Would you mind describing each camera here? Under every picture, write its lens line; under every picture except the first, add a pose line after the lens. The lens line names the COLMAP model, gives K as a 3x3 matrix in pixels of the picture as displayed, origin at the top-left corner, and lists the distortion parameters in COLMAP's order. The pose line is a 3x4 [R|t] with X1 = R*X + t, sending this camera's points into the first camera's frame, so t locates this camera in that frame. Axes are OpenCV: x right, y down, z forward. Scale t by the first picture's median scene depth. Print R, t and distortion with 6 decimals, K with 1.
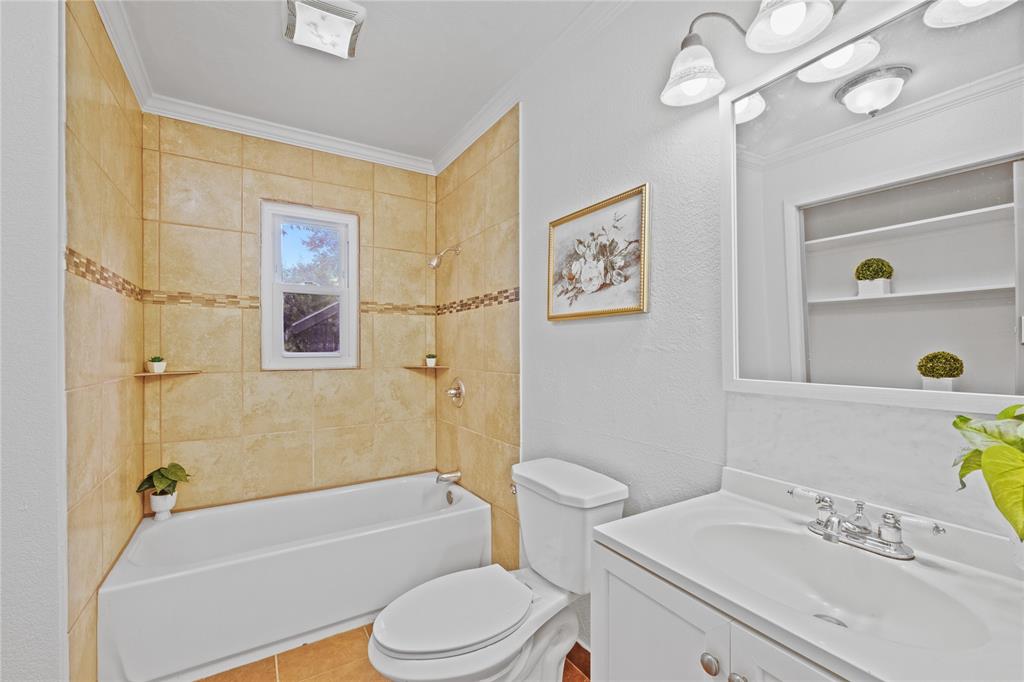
lens RADIAL K [[428.2, 0, 513.6], [0, 428.2, 342.4], [0, 0, 1]] dist [-0.000466, -0.000396]
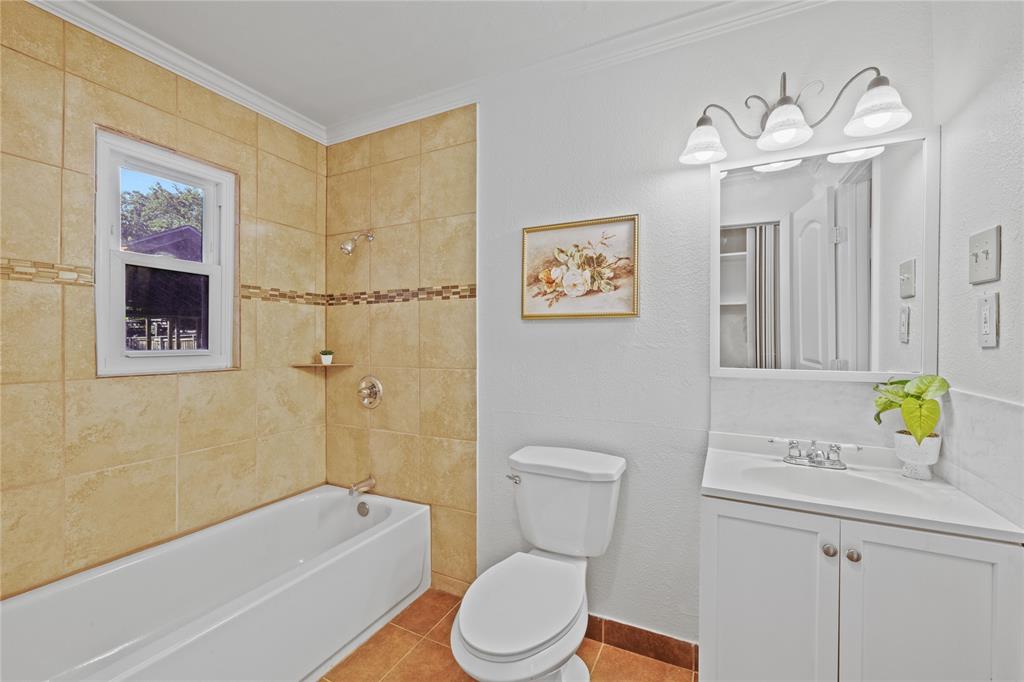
lens RADIAL K [[425.4, 0, 511.8], [0, 425.4, 333.6], [0, 0, 1]] dist [0.000812, 0.000217]
pose [[0.852366, 0.010546, 0.522840, -0.381287], [-0.009505, 0.999944, -0.004675, -0.006850], [-0.522860, -0.000985, 0.852418, 0.078161]]
